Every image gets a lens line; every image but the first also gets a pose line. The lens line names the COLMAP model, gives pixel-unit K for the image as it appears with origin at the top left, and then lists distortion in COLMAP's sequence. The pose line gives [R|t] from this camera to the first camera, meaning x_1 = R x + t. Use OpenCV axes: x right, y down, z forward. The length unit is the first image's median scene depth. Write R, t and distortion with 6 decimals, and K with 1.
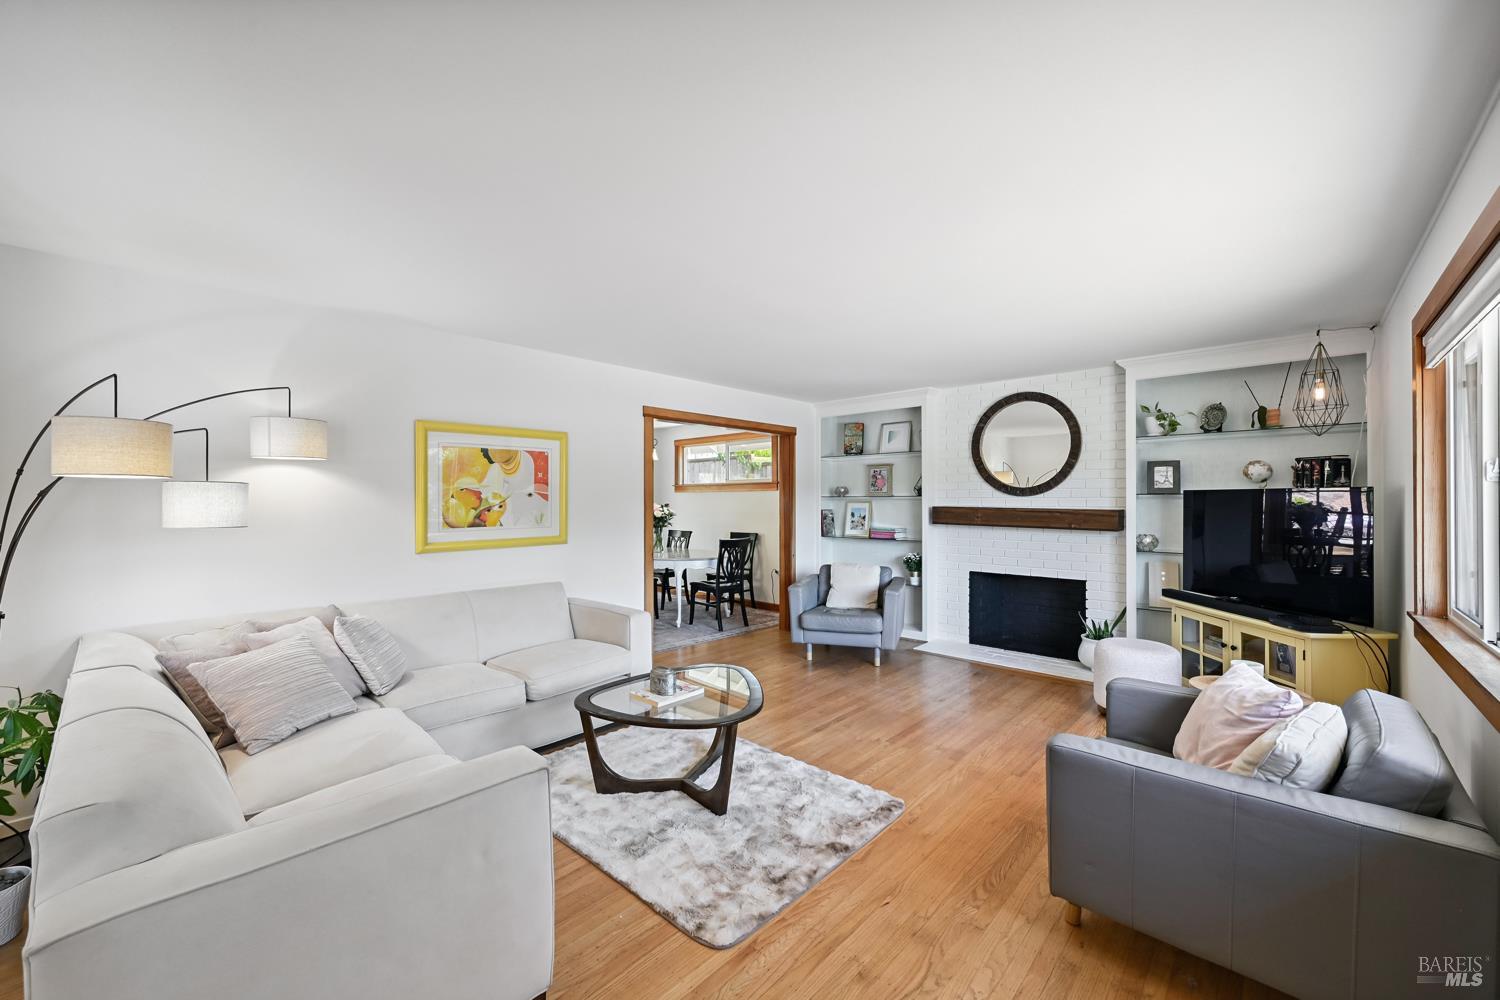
lens RADIAL K [[595.1, 0, 757.7], [0, 595.1, 498.0], [0, 0, 1]] dist [-0.000208, 0.000842]
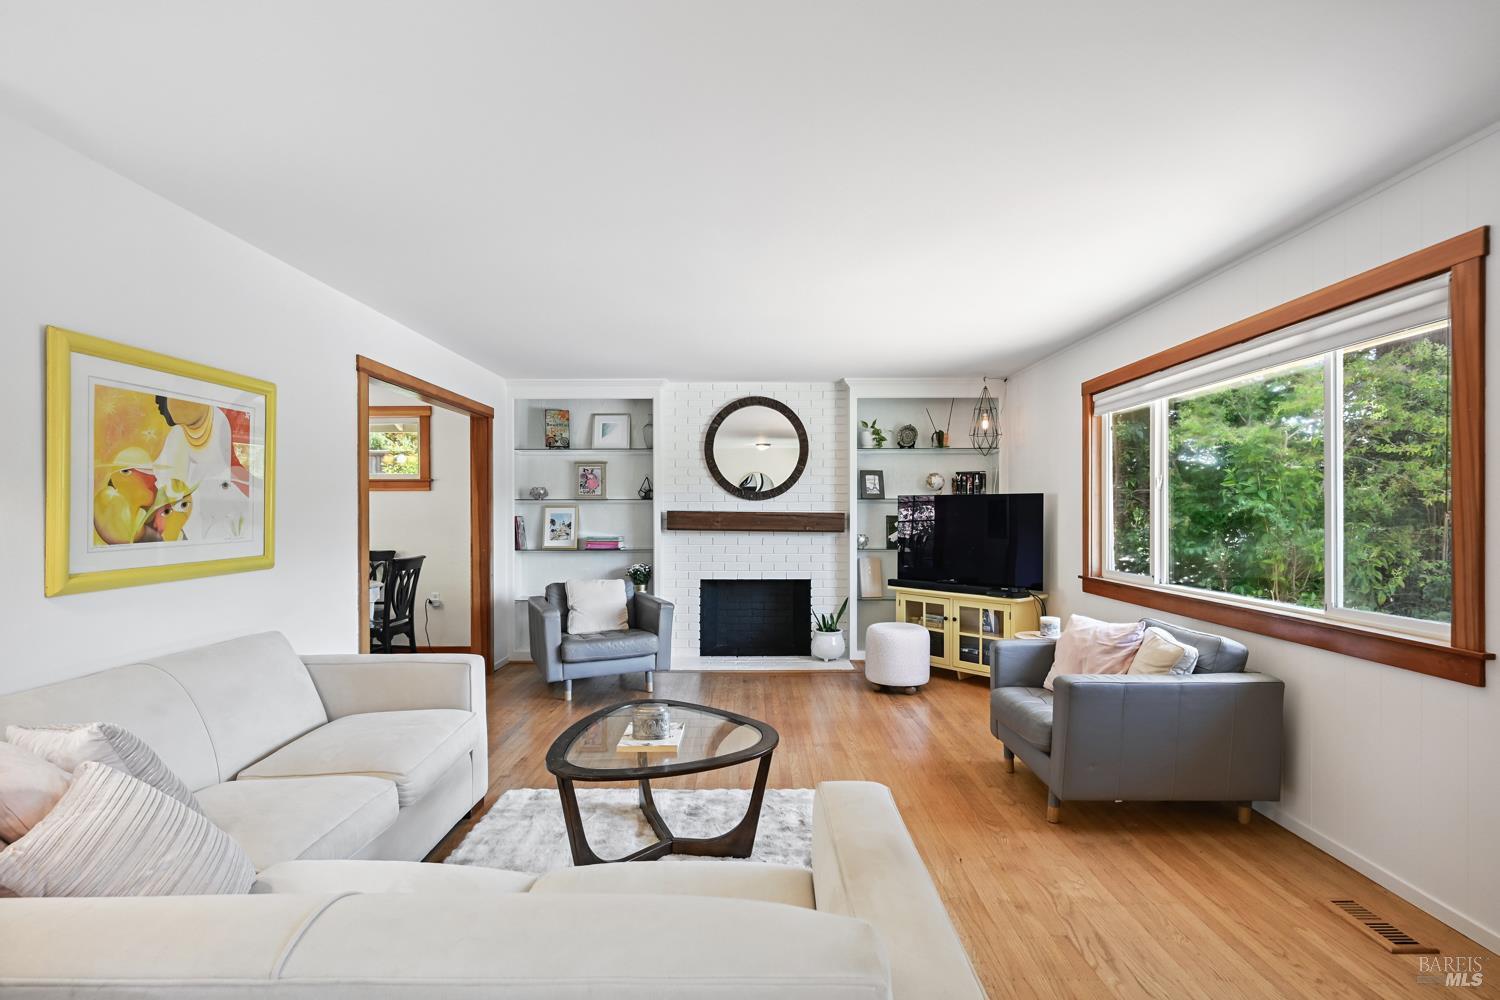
lens RADIAL K [[722.5, 0, 751.7], [0, 722.5, 510.6], [0, 0, 1]] dist [-0.000684, -0.000425]
pose [[0.734330, 0.002053, 0.678790, -0.429028], [-0.002795, 0.999996, 0.000000, 0.015930], [-0.678787, -0.001897, 0.734333, 0.123723]]
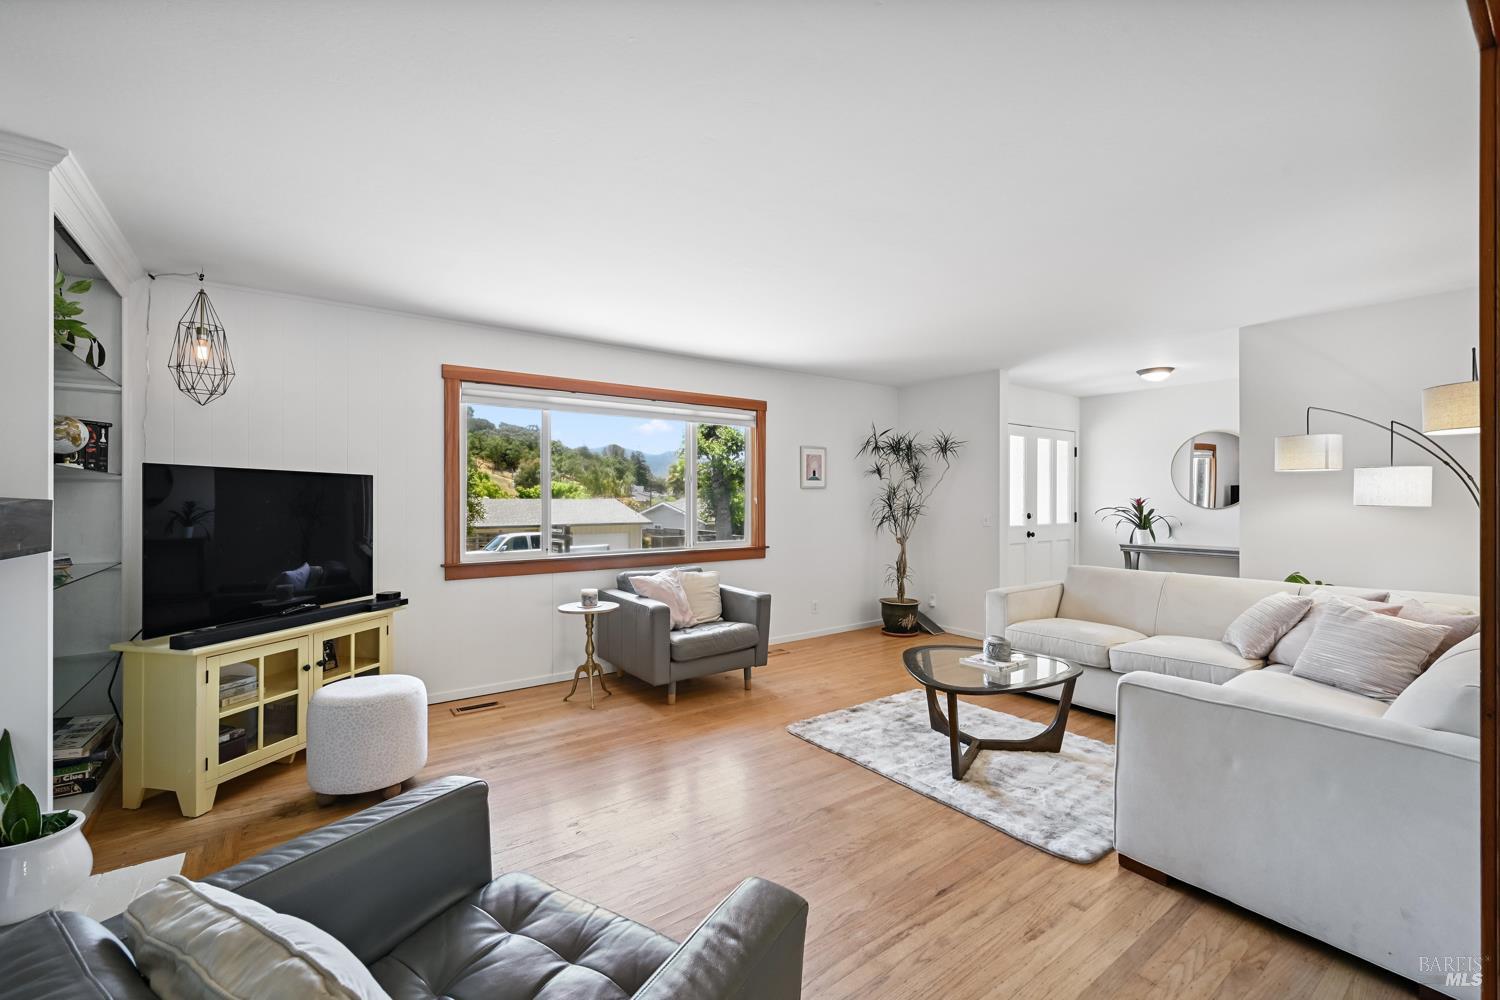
lens RADIAL K [[640.9, 0, 753.6], [0, 640.9, 496.0], [0, 0, 1]] dist [0.000903, 0.000291]
pose [[-0.984640, 0.004322, 0.174542, 0.042001], [0.002660, 0.999949, -0.009756, 0.023494], [-0.174575, -0.009142, -0.984601, 1.343020]]
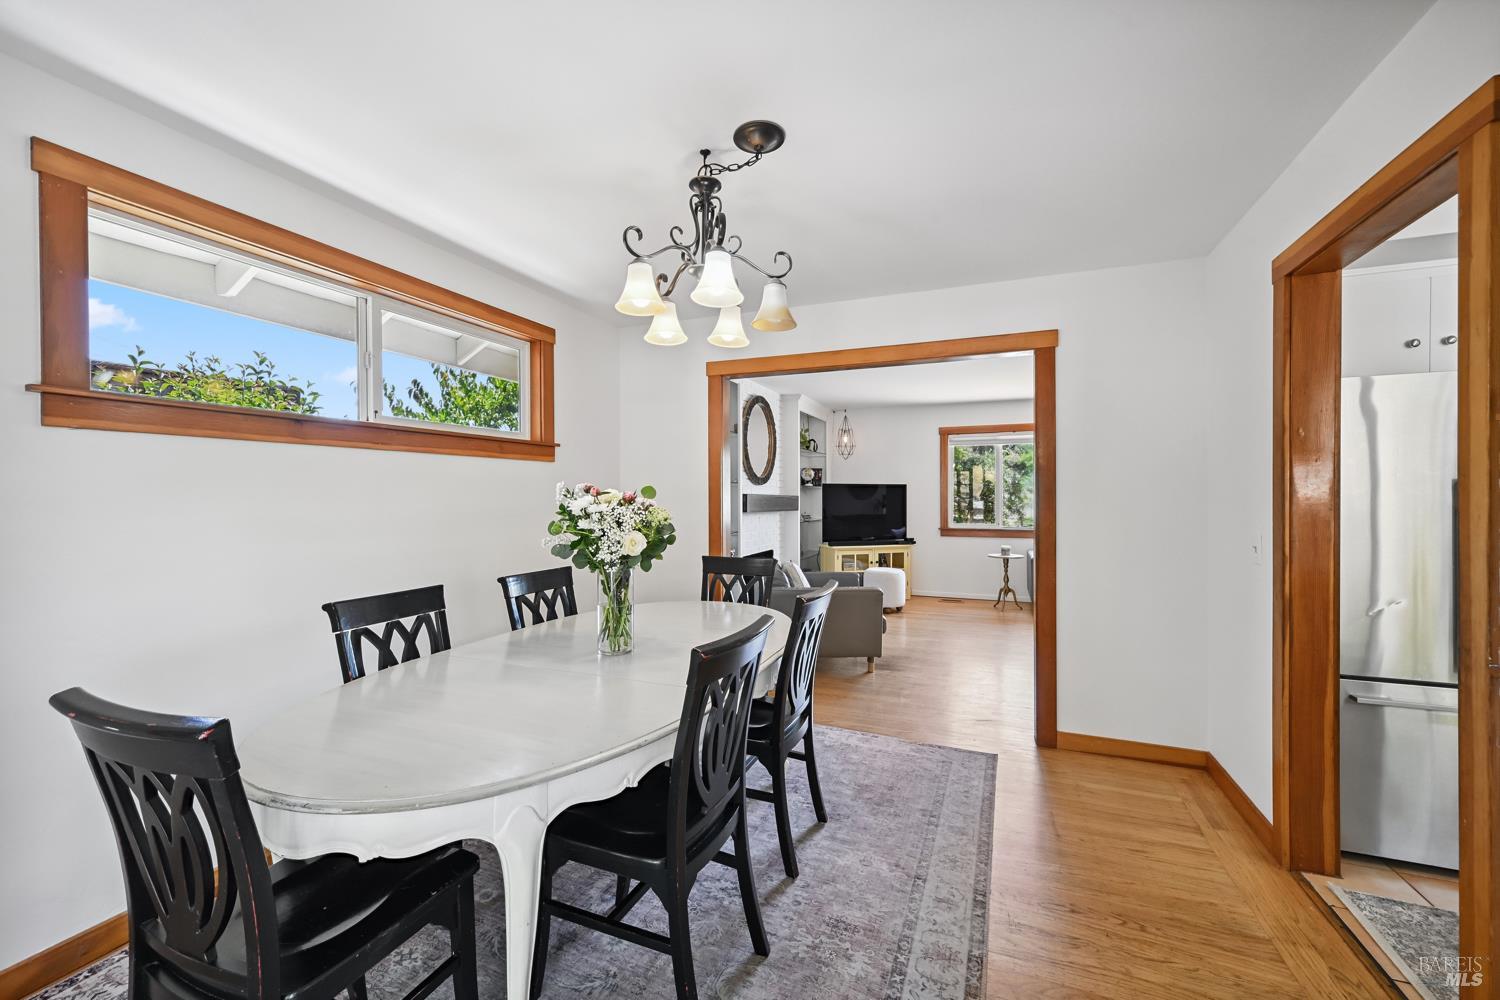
lens RADIAL K [[595.1, 0, 752.1], [0, 595.1, 494.5], [0, 0, 1]] dist [-0.000208, 0.000842]
pose [[-0.363237, 0.000456, 0.931697, -0.712169], [-0.002092, 0.999997, -0.001305, 0.019482], [-0.931694, -0.002424, -0.363235, 1.620996]]
